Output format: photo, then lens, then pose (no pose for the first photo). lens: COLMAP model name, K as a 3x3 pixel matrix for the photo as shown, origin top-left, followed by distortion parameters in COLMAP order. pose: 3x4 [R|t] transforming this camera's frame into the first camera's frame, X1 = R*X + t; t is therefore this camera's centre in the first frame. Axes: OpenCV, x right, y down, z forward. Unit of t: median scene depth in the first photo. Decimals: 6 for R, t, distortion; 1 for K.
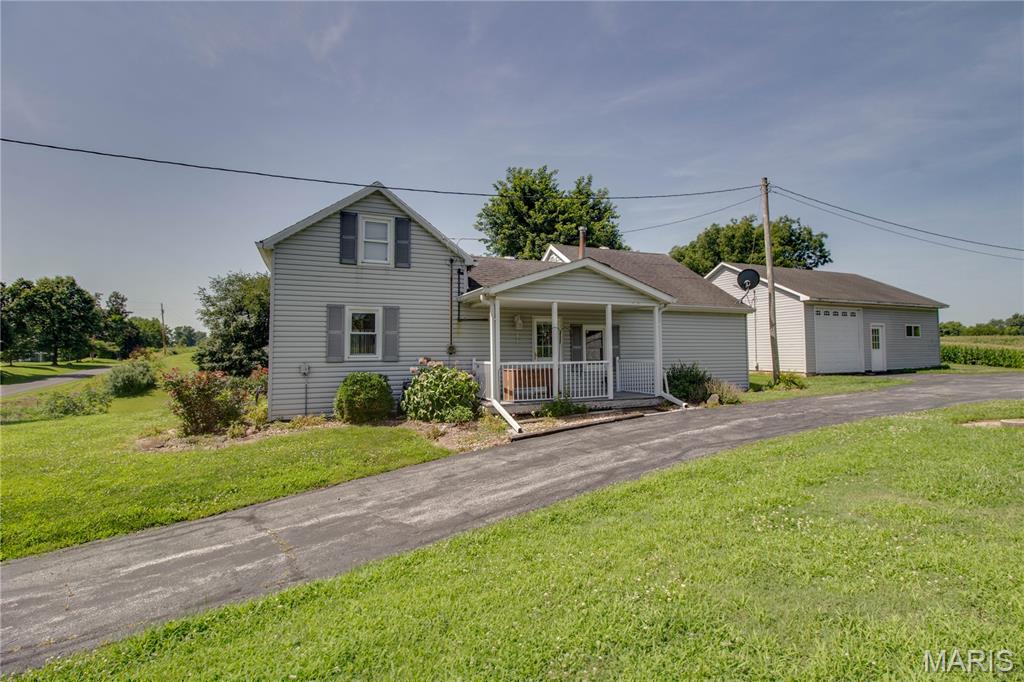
lens RADIAL K [[484.4, 0, 511.4], [0, 484.4, 340.5], [0, 0, 1]] dist [-0.019805, -0.000757]
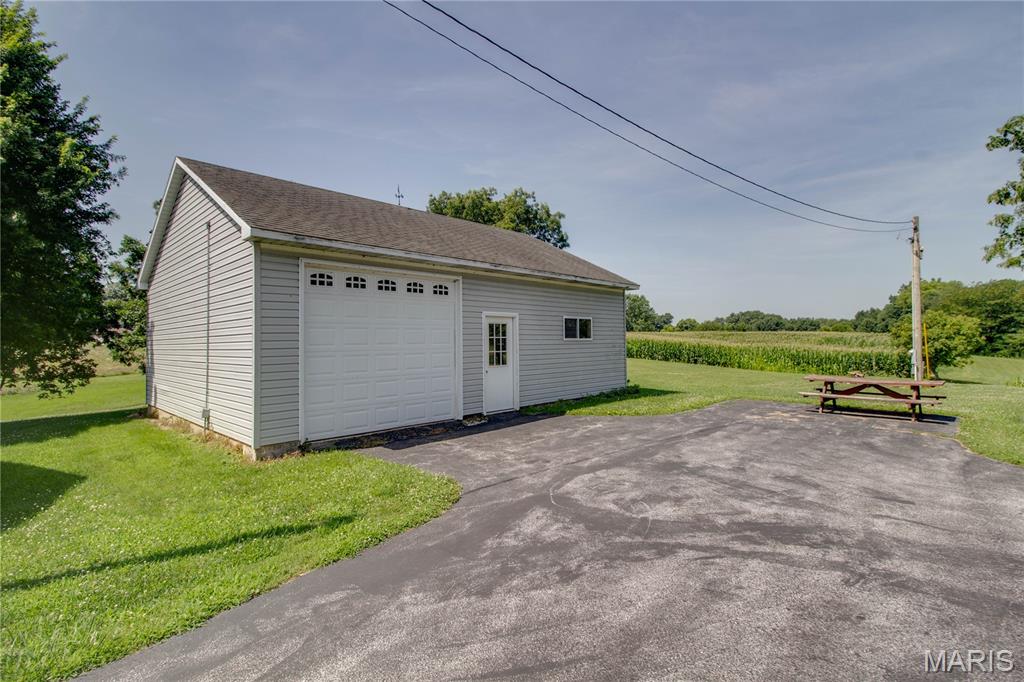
lens RADIAL K [[484.4, 0, 513.4], [0, 484.4, 338.0], [0, 0, 1]] dist [-0.019805, -0.000757]
pose [[0.924130, 0.002281, 0.382072, 0.957325], [-0.007100, 0.999912, 0.011203, -0.024922], [-0.382013, -0.013066, 0.924065, 0.886849]]
